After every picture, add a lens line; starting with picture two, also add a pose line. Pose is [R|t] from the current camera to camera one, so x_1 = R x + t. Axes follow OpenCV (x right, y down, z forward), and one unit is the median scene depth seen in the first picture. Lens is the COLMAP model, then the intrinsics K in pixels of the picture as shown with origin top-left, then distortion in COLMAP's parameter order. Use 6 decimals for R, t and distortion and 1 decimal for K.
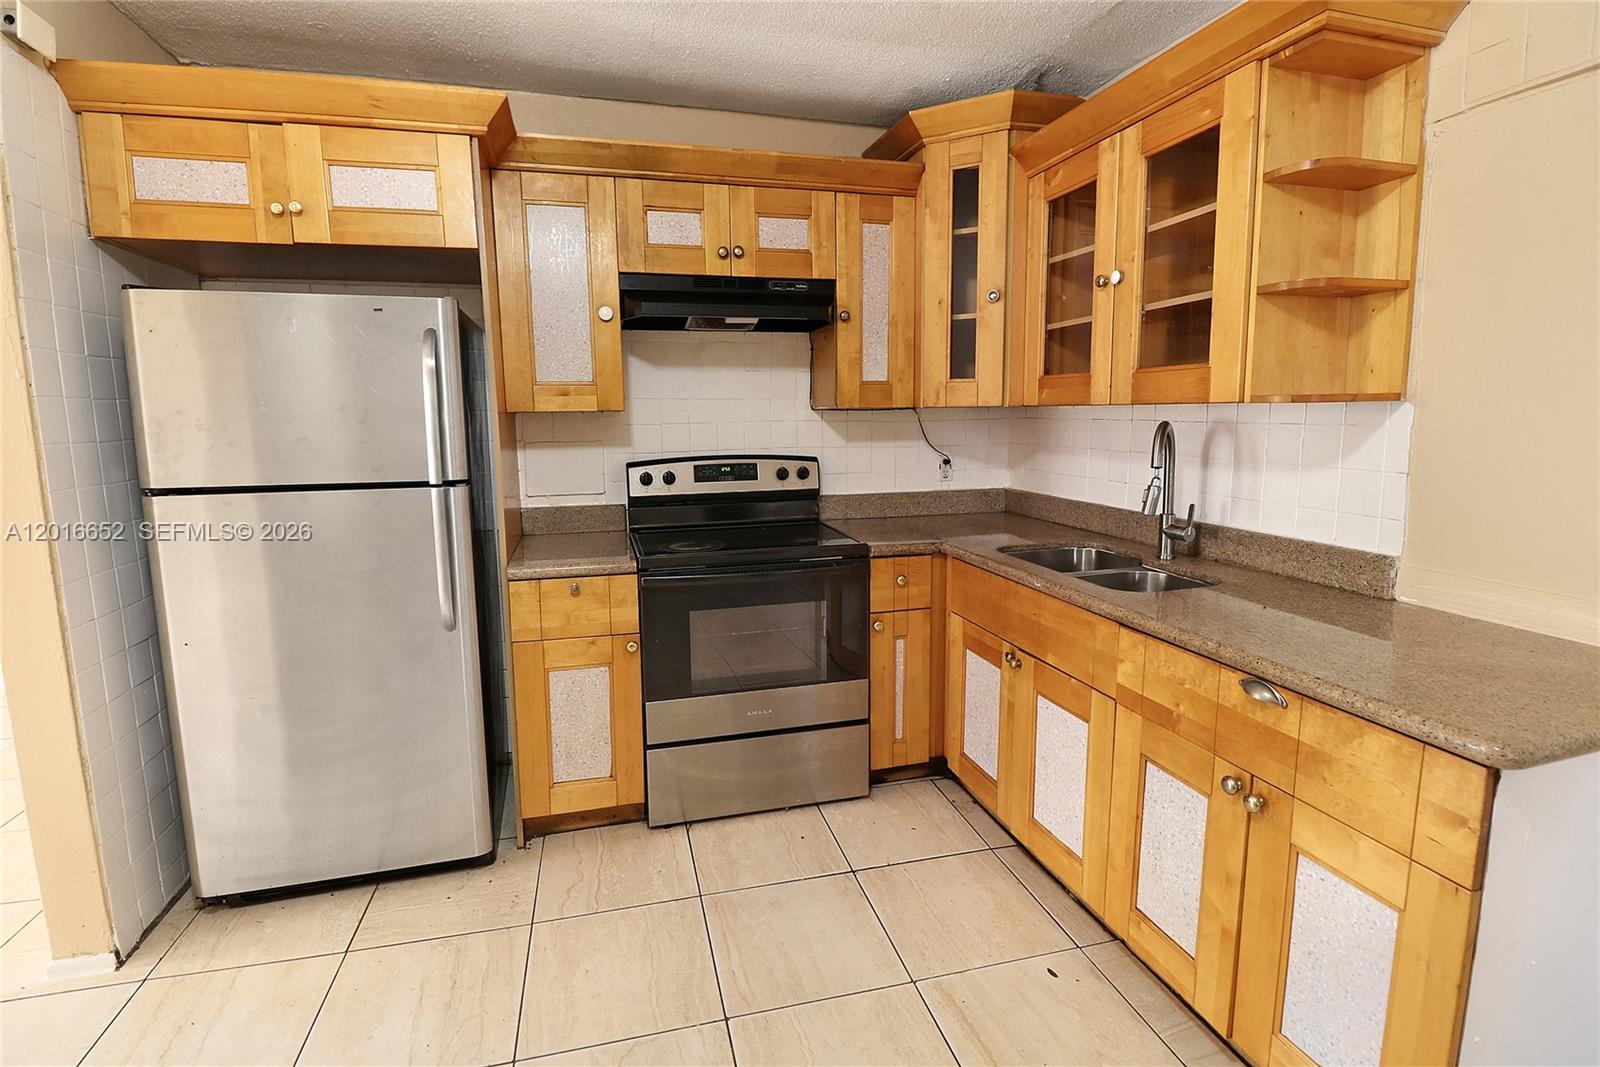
lens RADIAL K [[805.3, 0, 794.6], [0, 805.3, 548.2], [0, 0, 1]] dist [0.000316, -0.014492]
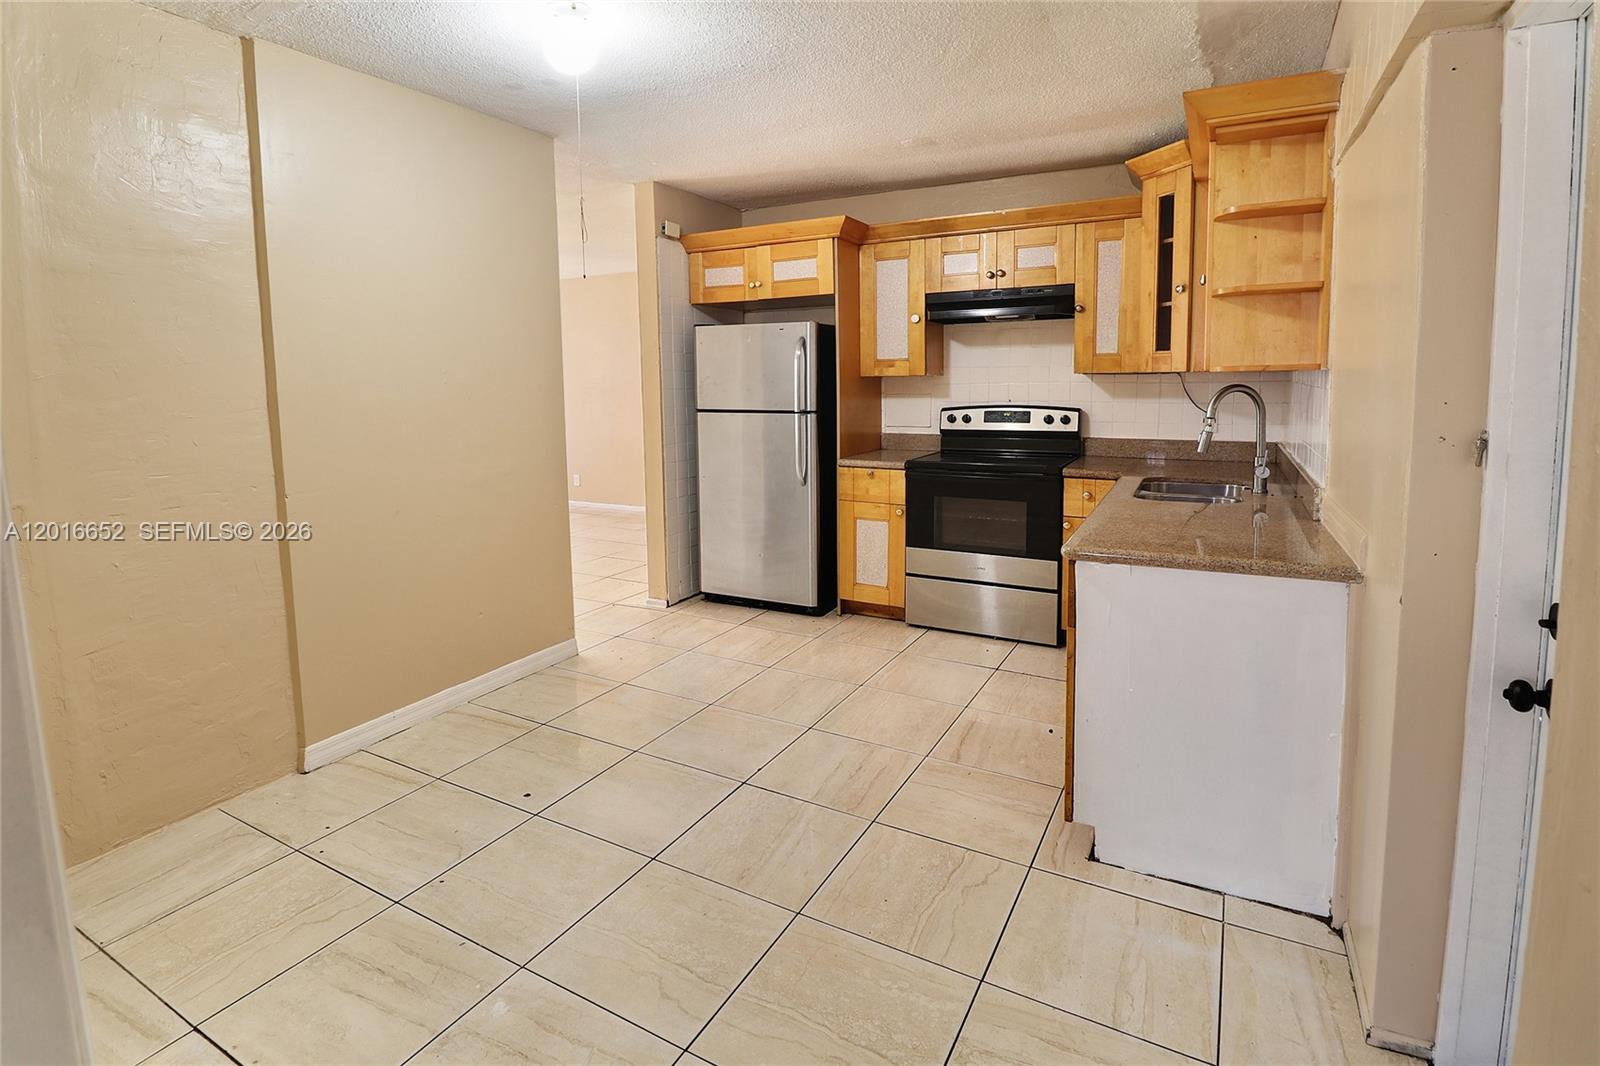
lens RADIAL K [[783.1, 0, 794.4], [0, 783.1, 503.6], [0, 0, 1]] dist [0.002086, -0.012531]
pose [[0.742567, 0.107661, -0.661062, 0.702485], [-0.107534, 0.993356, 0.040987, 0.056256], [0.661083, 0.040651, 0.749211, -0.390360]]
